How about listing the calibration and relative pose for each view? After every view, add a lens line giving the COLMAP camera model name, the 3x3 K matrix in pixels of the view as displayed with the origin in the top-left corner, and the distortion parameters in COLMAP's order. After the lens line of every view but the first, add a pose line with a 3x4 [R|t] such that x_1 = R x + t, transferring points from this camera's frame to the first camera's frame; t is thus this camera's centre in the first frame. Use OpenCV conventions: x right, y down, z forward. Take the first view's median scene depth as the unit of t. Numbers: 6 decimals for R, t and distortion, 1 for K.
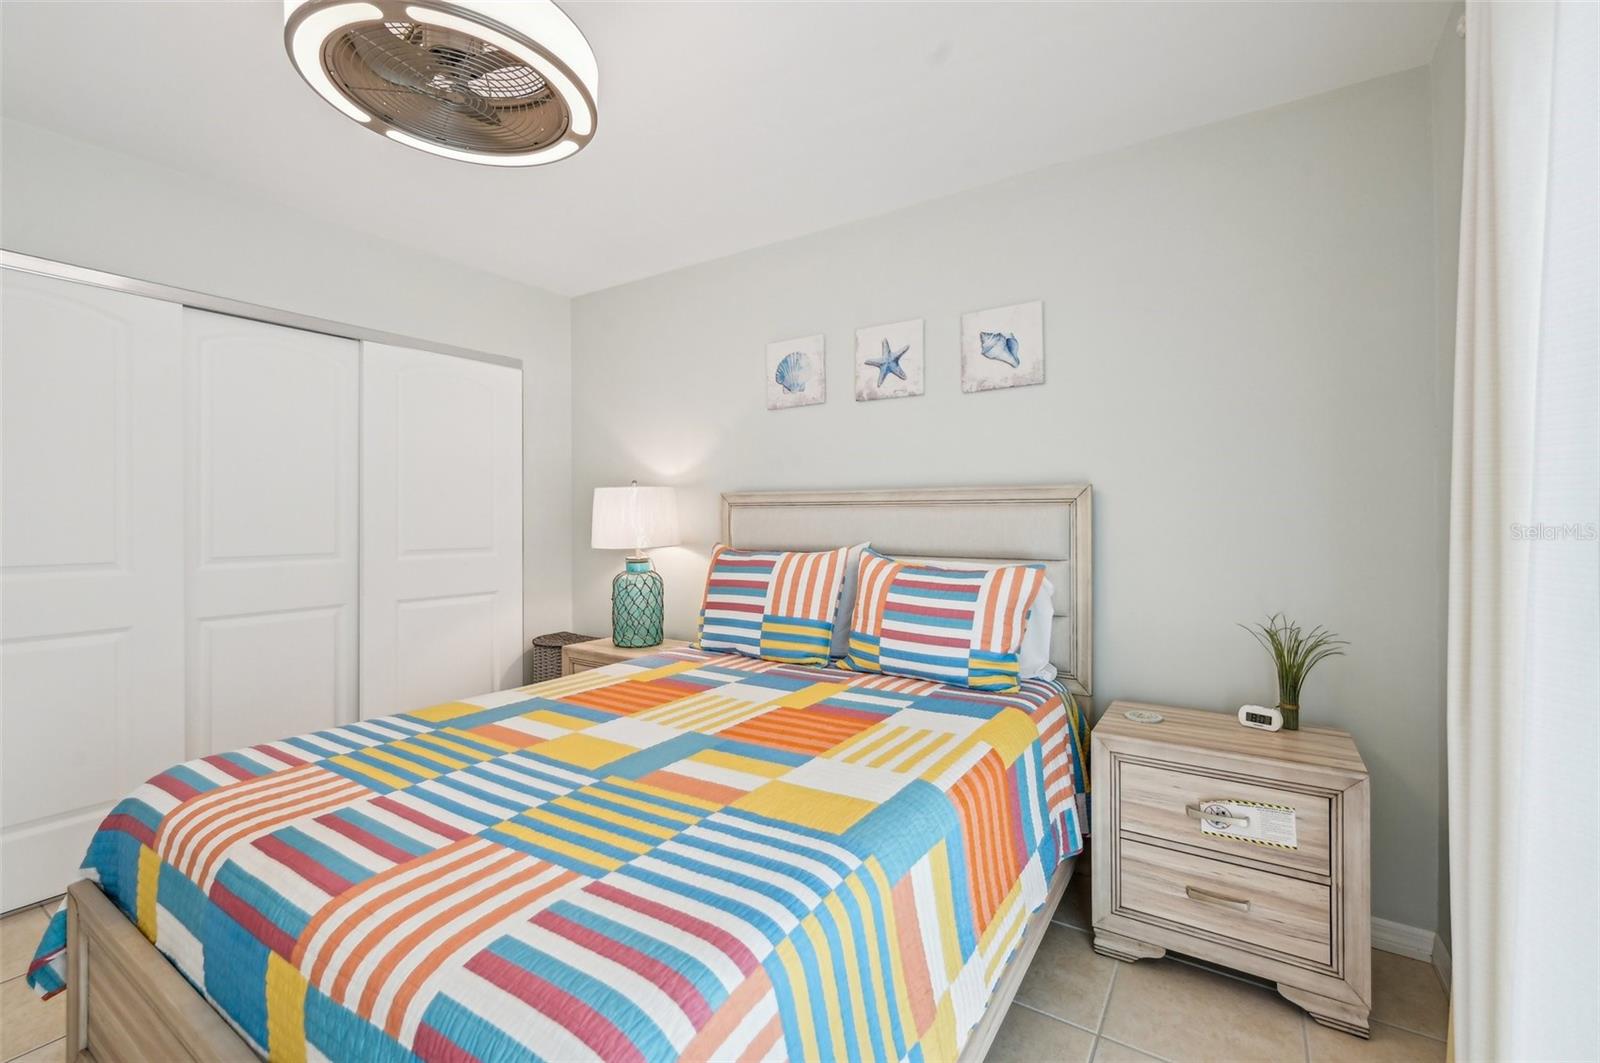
lens RADIAL K [[690.1, 0, 810.0], [0, 690.1, 511.6], [0, 0, 1]] dist [0.002755, 0.000299]
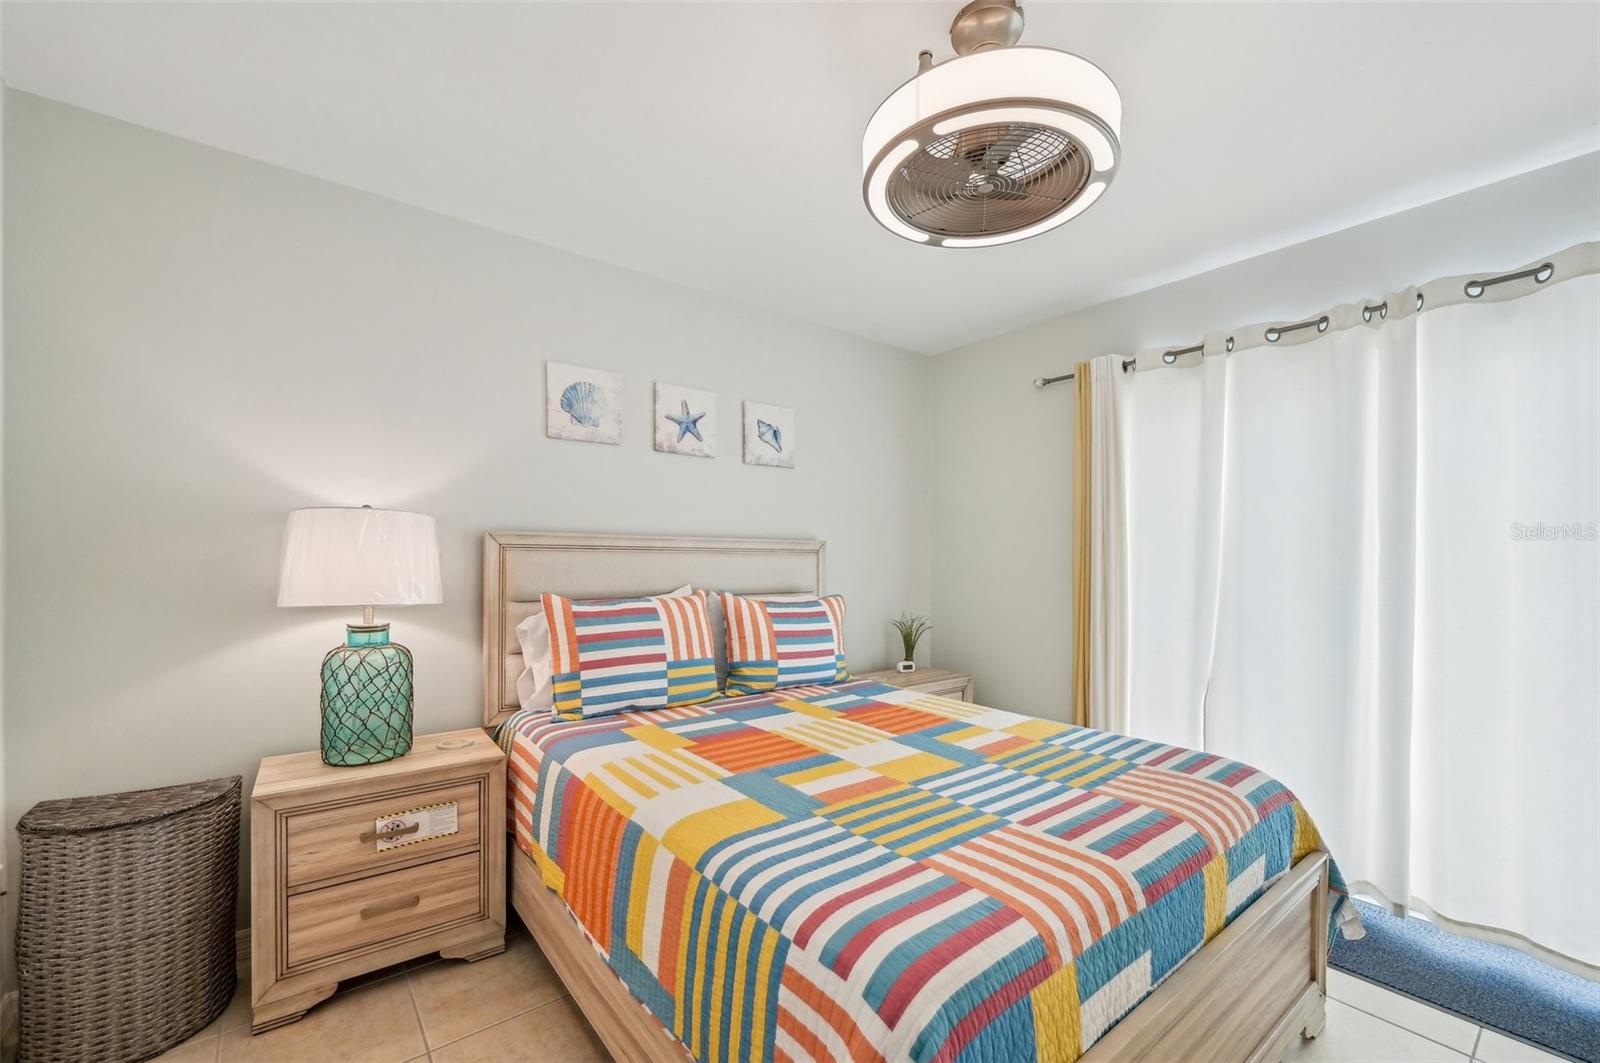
lens RADIAL K [[652.4, 0, 819.0], [0, 652.4, 557.0], [0, 0, 1]] dist [-0.001757, -0.000288]
pose [[0.309374, 0.007542, 0.950911, -0.908573], [-0.012019, 0.999920, -0.004021, 0.001806], [-0.950865, -0.010185, 0.309440, 0.528003]]
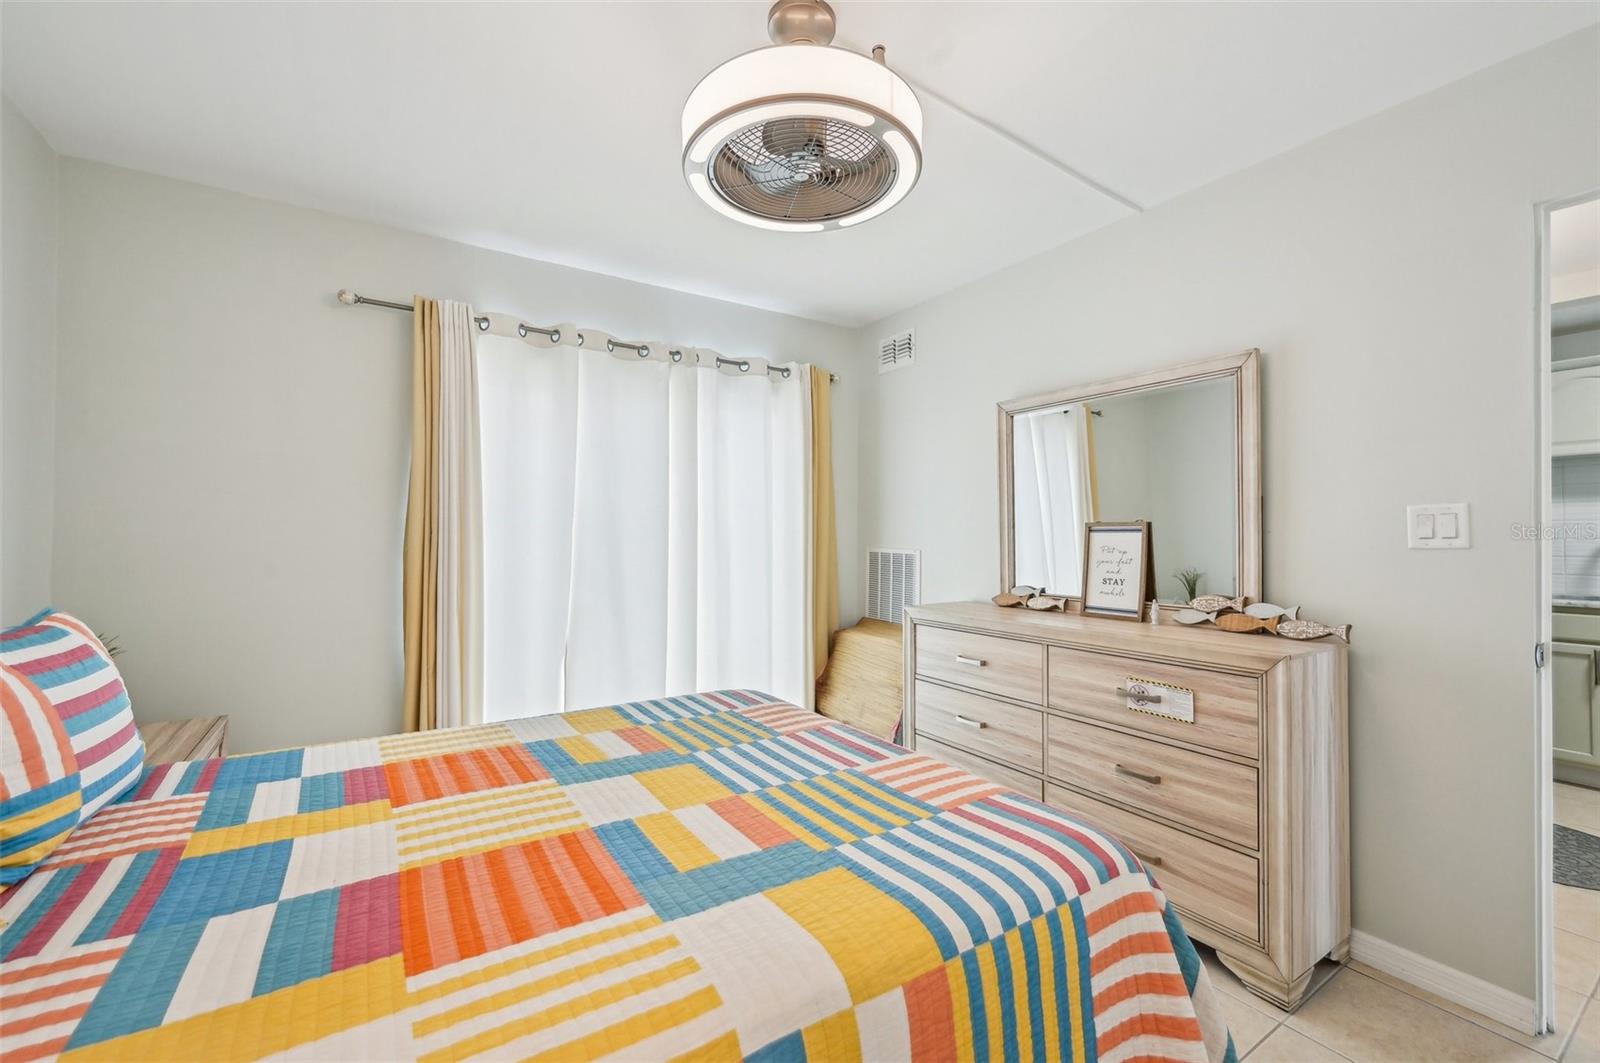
lens RADIAL K [[652.4, 0, 796.0], [0, 652.4, 524.2], [0, 0, 1]] dist [-0.001757, -0.000288]
pose [[-0.907307, 0.006508, 0.420418, -0.547353], [-0.004546, 0.999670, -0.025286, 0.005875], [-0.420444, -0.024853, -0.906978, 1.128337]]
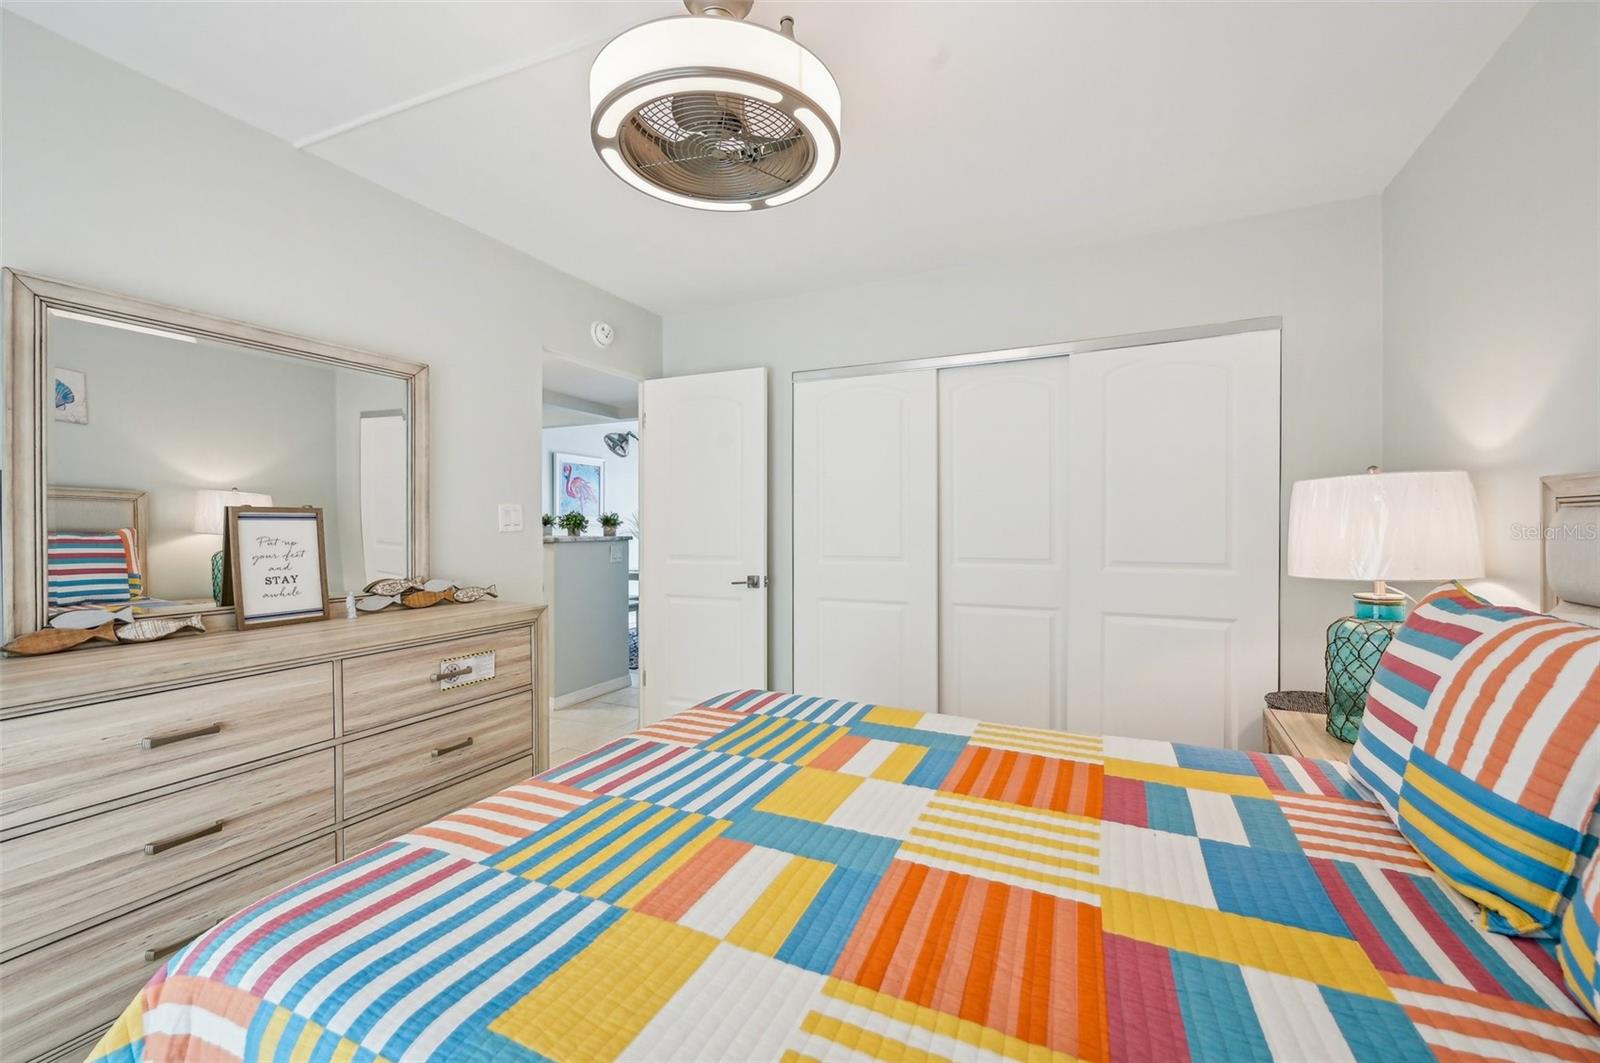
lens RADIAL K [[652.4, 0, 801.7], [0, 652.4, 527.4], [0, 0, 1]] dist [-0.001757, -0.000288]
pose [[0.119673, 0.004127, -0.992805, 0.316760], [0.008011, 0.999955, 0.005123, 0.001461], [0.992781, -0.008566, 0.119634, 0.572137]]
